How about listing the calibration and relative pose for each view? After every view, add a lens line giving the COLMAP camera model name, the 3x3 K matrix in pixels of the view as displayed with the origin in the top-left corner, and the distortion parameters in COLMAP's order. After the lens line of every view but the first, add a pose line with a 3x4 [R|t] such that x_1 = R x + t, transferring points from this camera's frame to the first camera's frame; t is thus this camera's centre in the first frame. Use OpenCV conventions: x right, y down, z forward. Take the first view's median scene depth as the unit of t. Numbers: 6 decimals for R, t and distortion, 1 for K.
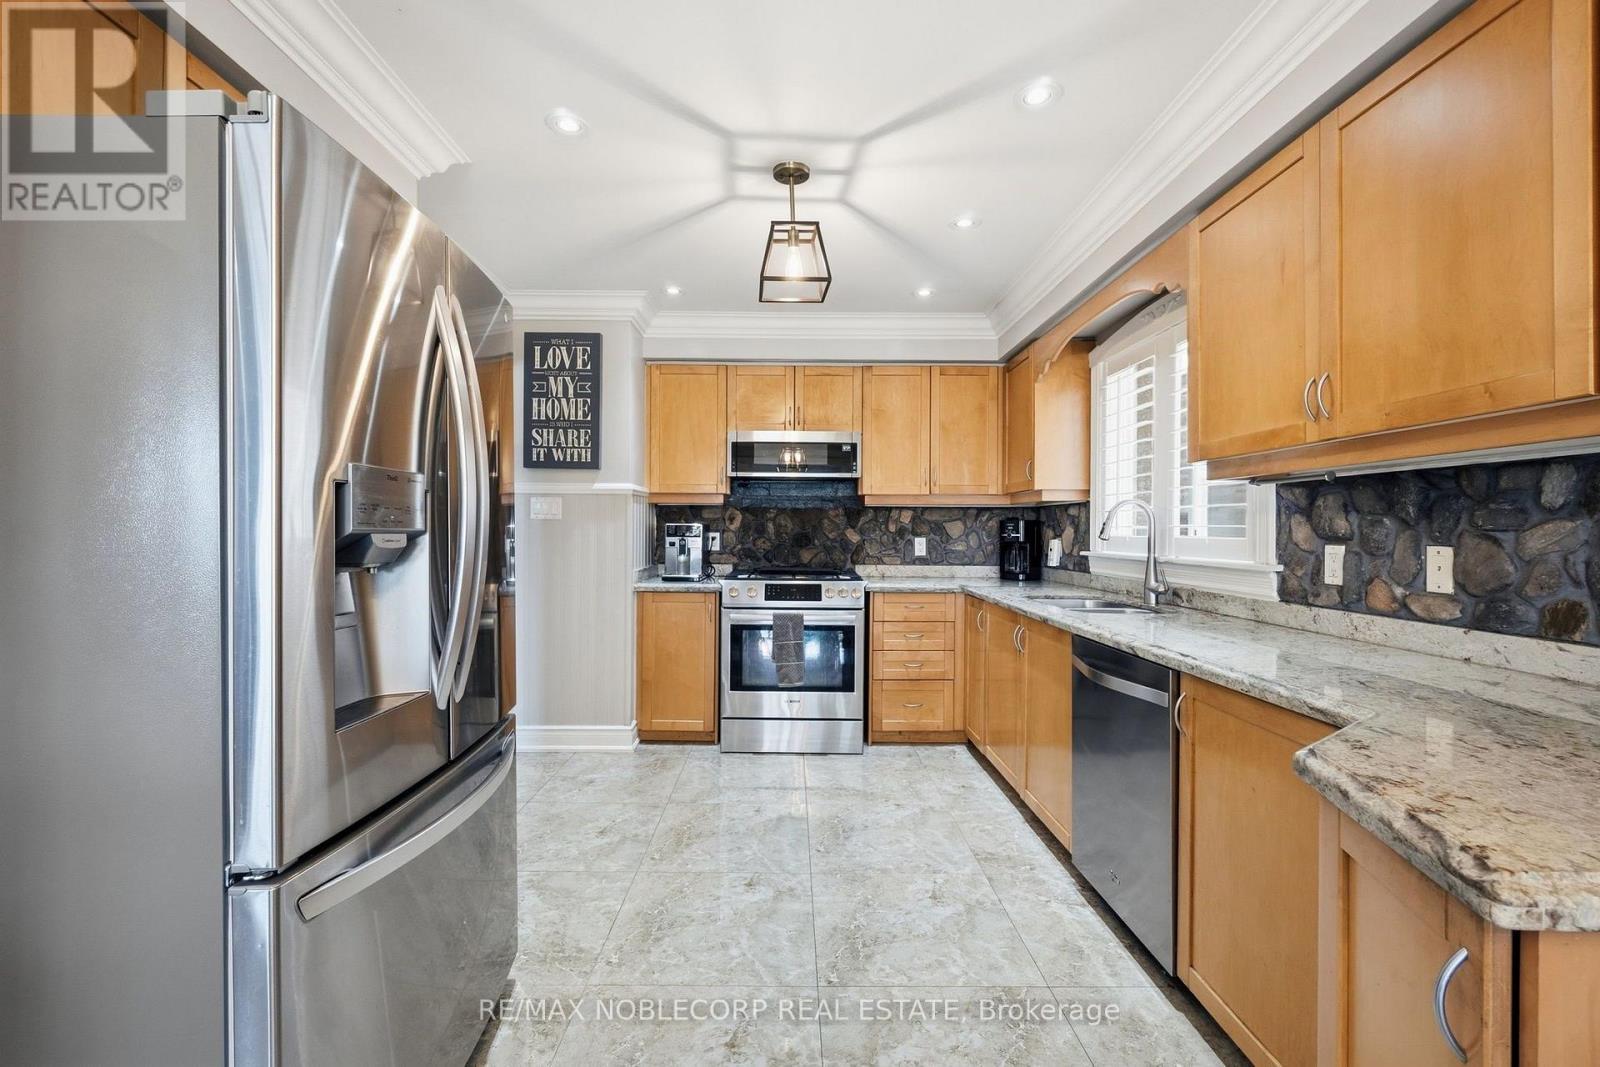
lens RADIAL K [[696.7, 0, 792.4], [0, 696.7, 532.4], [0, 0, 1]] dist [-0.001686, -0.000341]
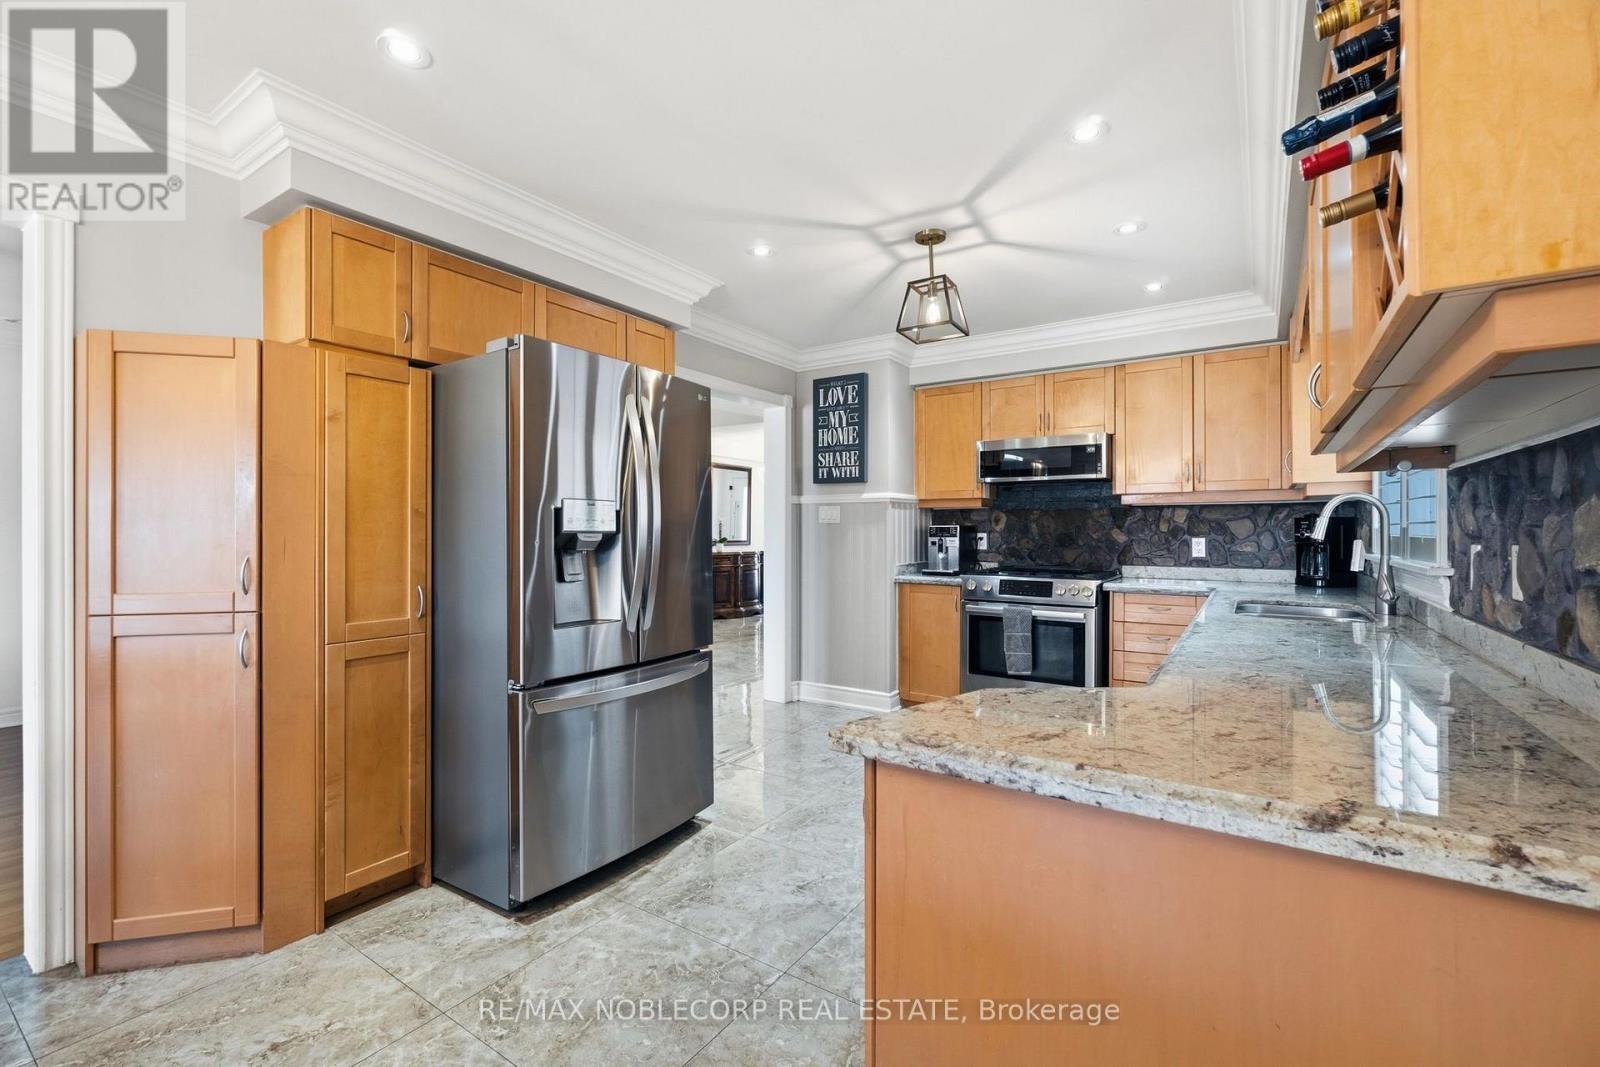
lens RADIAL K [[689.2, 0, 794.6], [0, 689.2, 531.1], [0, 0, 1]] dist [0.001626, 0.000438]
pose [[0.825493, -0.005717, -0.564383, 0.311961], [0.003017, 0.999979, -0.005717, 0.002691], [0.564404, 0.003016, 0.825493, -0.082545]]
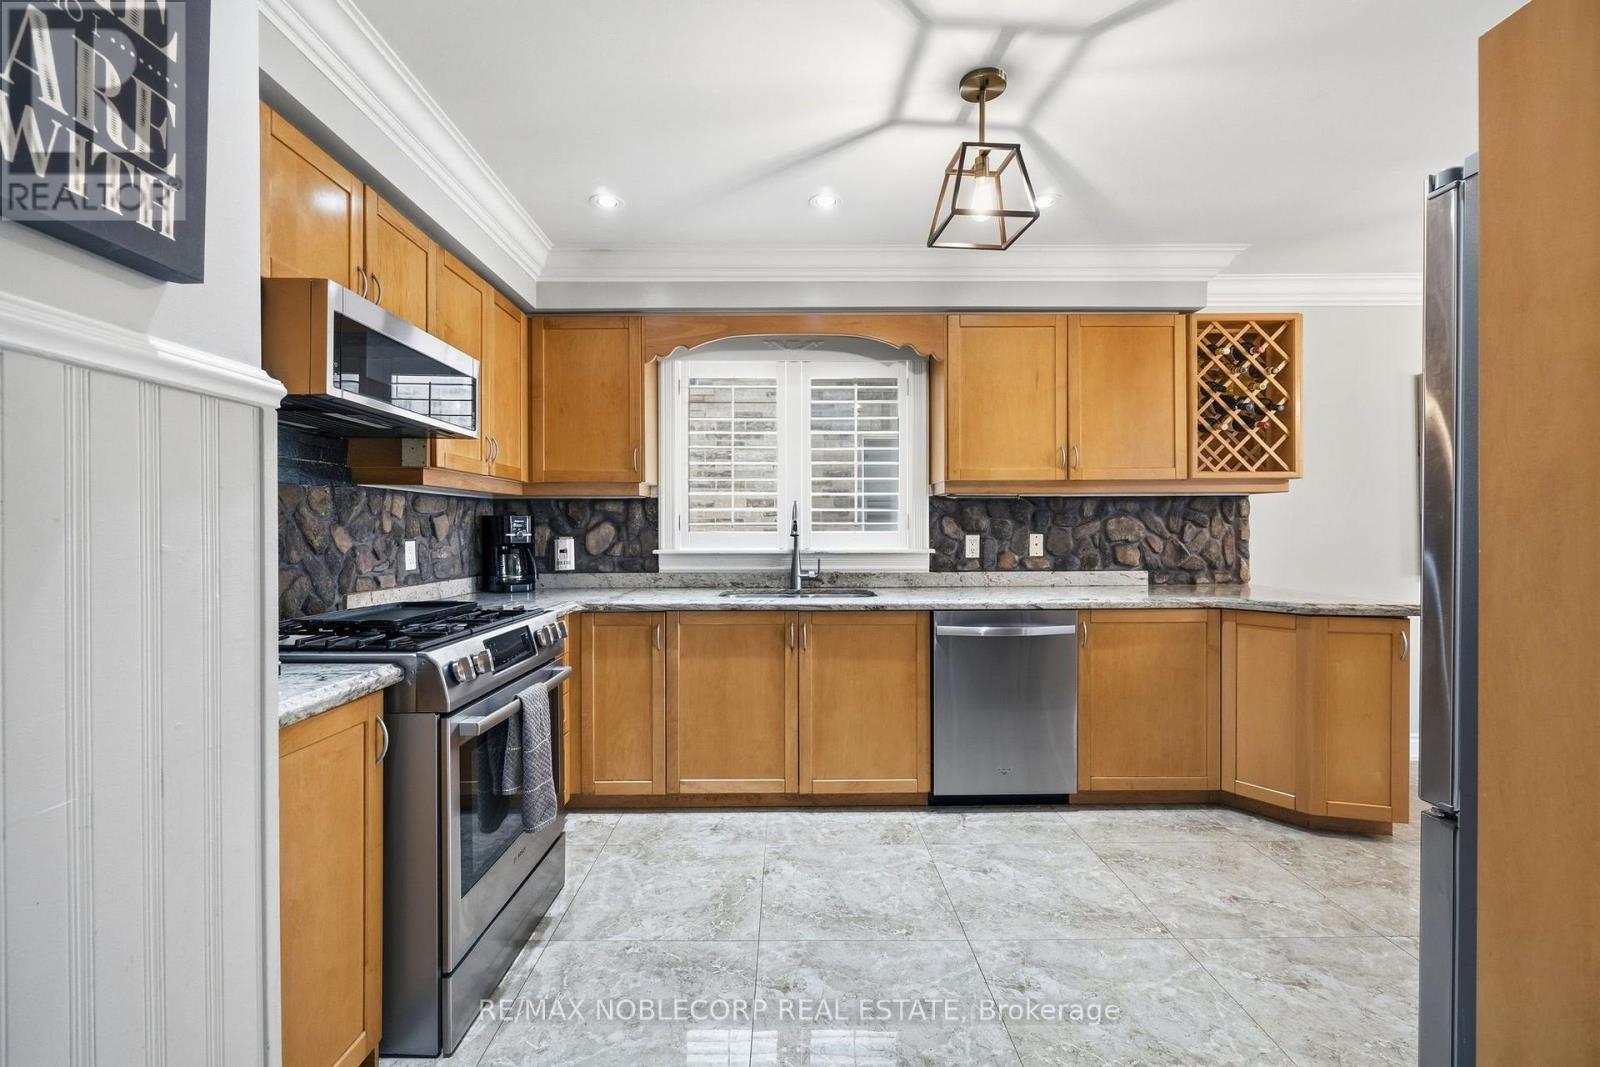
lens RADIAL K [[689.2, 0, 794.6], [0, 689.2, 531.1], [0, 0, 1]] dist [0.001626, 0.000438]
pose [[-0.003110, -0.006540, 0.999974, -0.522878], [0.006932, 0.999954, 0.006561, -0.003346], [-0.999971, 0.006952, -0.003064, 0.795750]]
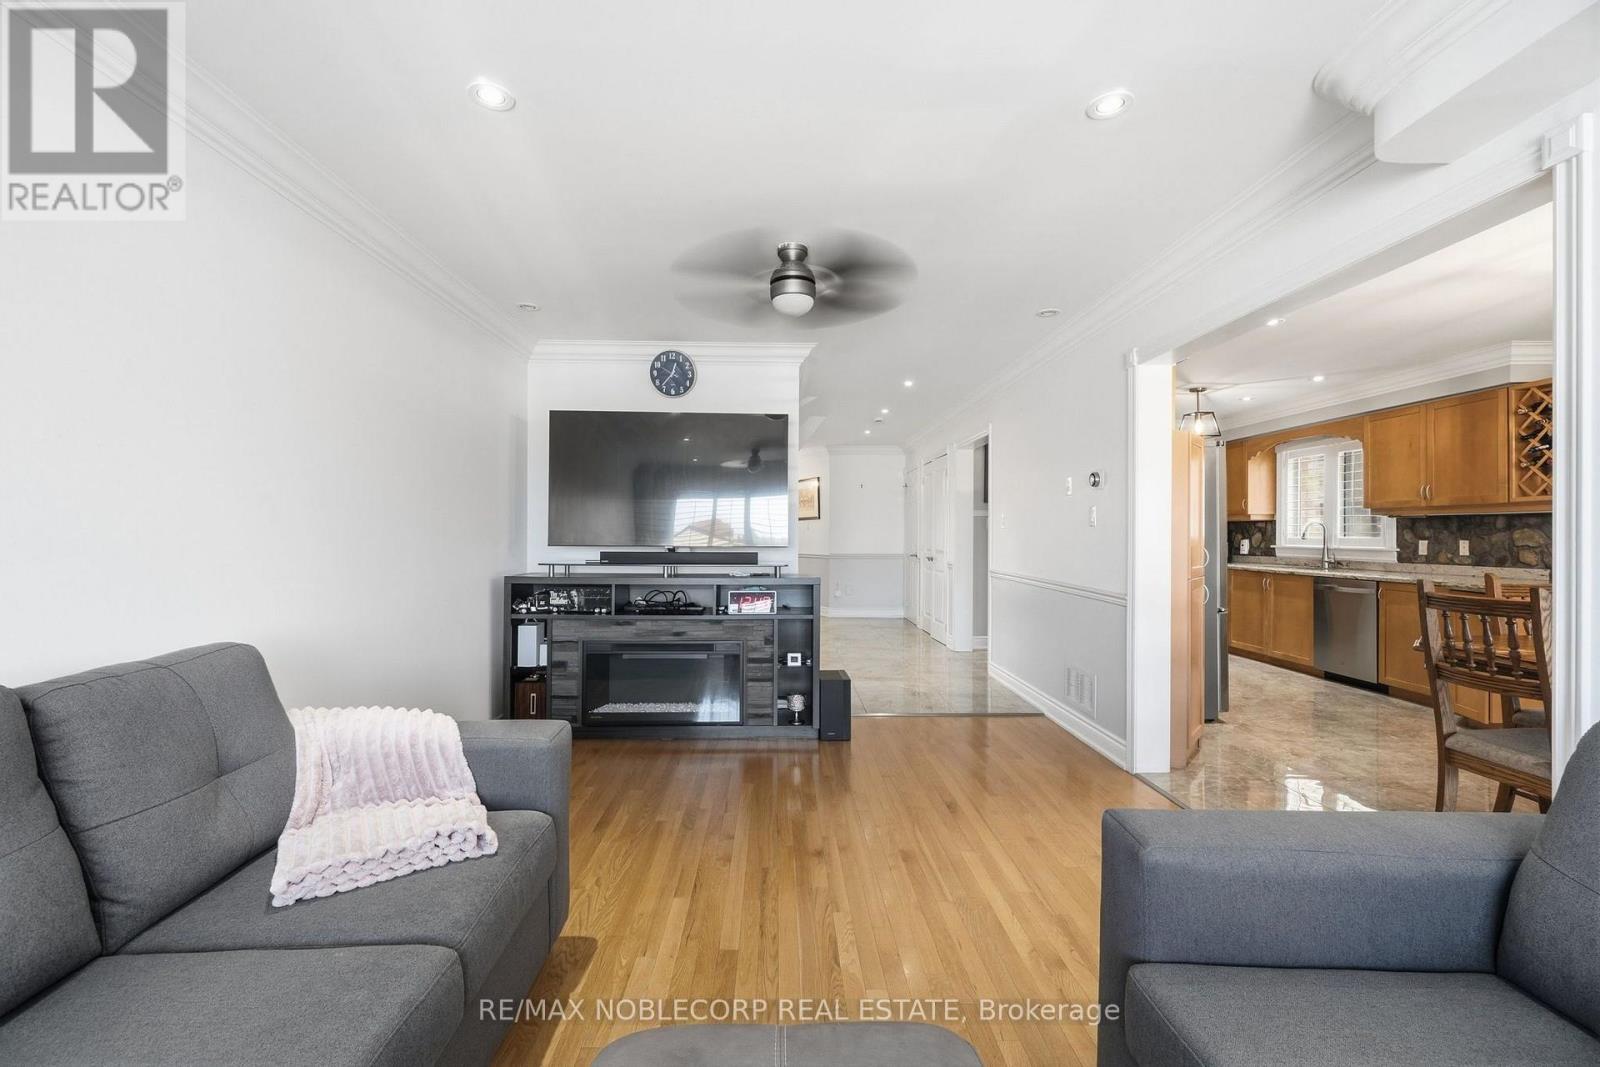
lens RADIAL K [[689.2, 0, 794.6], [0, 689.2, 531.1], [0, 0, 1]] dist [0.001626, 0.000438]
pose [[0.999819, 0.005697, 0.018144, -0.959852], [-0.005589, 0.999966, -0.006007, 0.006338], [-0.018177, 0.005904, 0.999817, -0.920536]]
